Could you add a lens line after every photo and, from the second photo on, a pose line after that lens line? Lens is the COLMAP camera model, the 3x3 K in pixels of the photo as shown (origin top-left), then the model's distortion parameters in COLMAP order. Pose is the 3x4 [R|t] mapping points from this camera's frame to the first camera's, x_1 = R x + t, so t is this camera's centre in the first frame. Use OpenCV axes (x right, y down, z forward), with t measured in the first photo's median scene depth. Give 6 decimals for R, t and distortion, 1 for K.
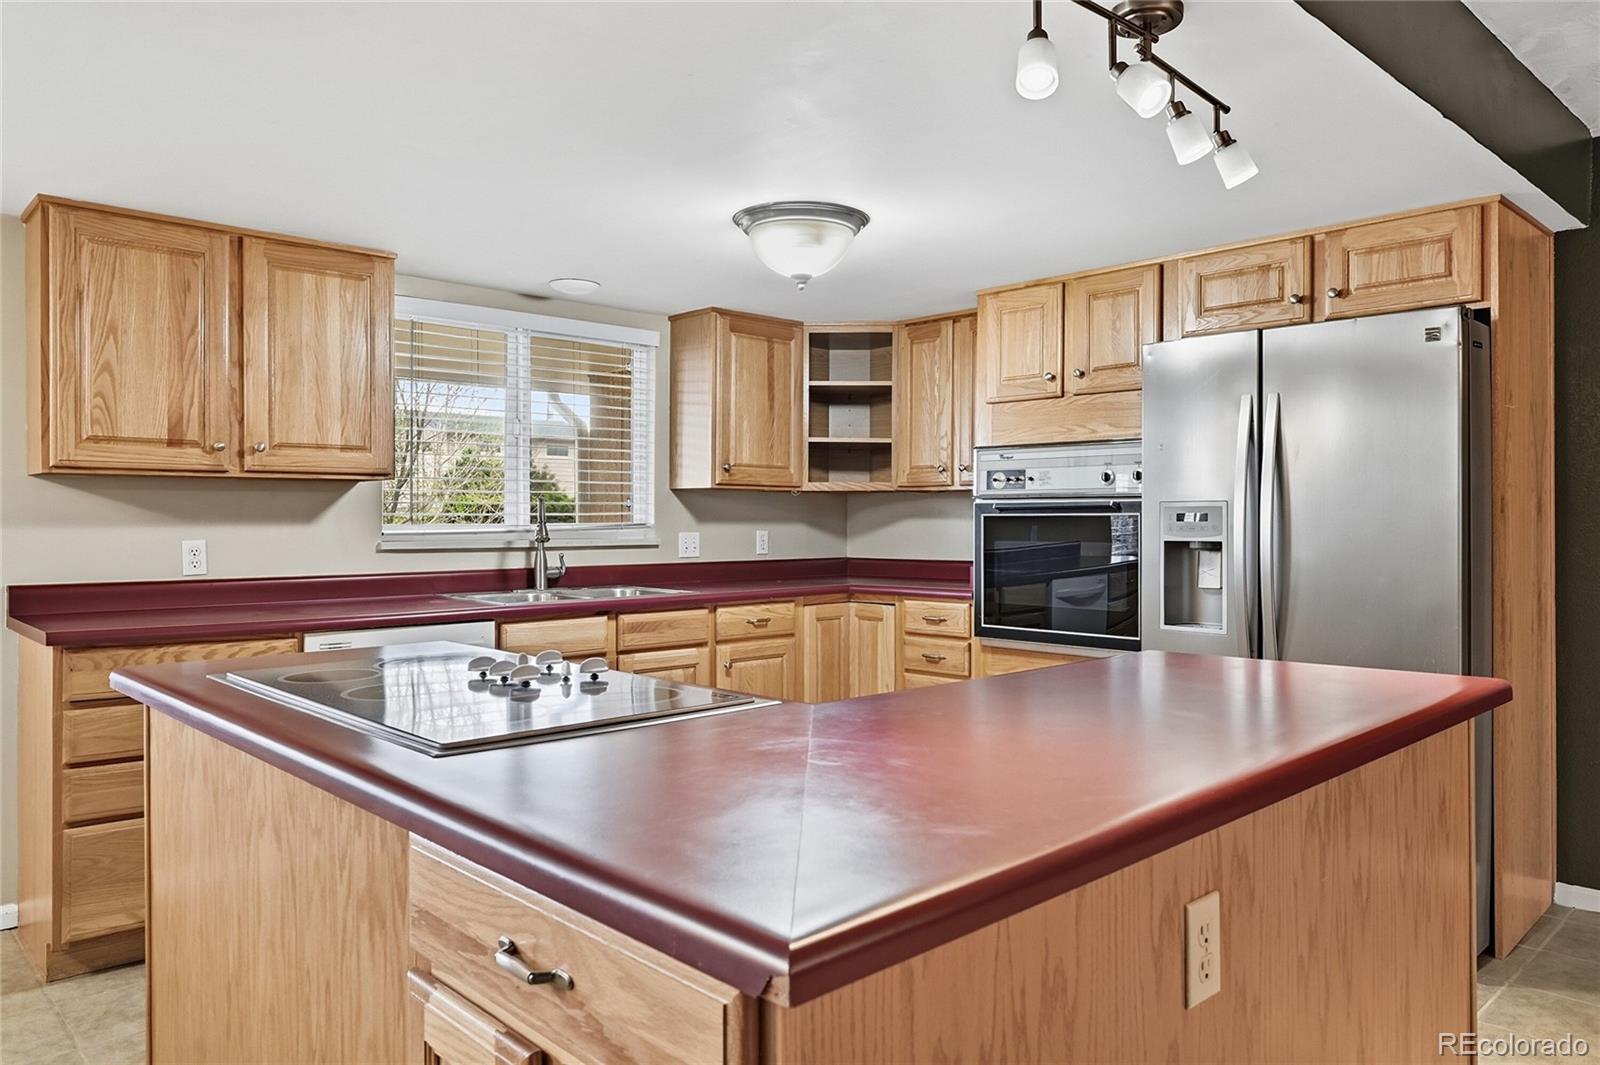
lens RADIAL K [[1107.8, 0, 800.6], [0, 1107.8, 519.6], [0, 0, 1]] dist [-0.005313, 0.002811]
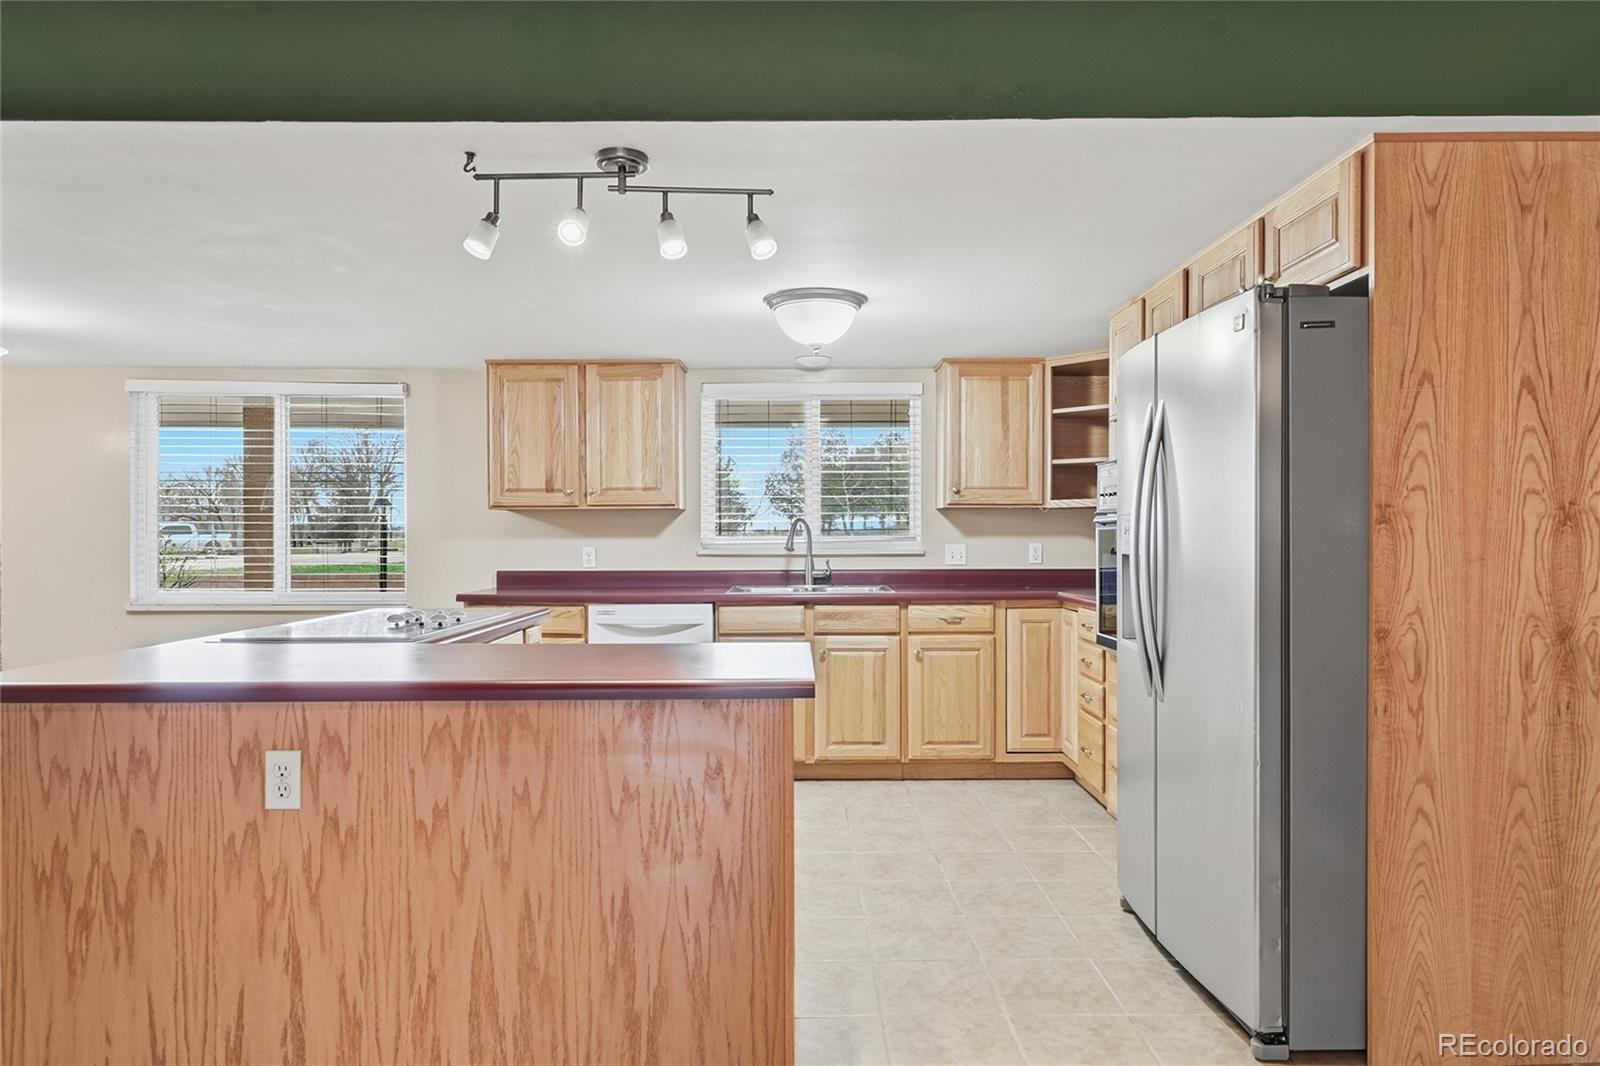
lens RADIAL K [[973.6, 0, 800.0], [0, 973.6, 538.8], [0, 0, 1]] dist [-0.009028, -0.001267]
pose [[0.721998, 0.001551, -0.691894, 0.661531], [0.002592, 0.999984, 0.004946, -0.000247], [0.691891, -0.005364, 0.721982, 0.149418]]
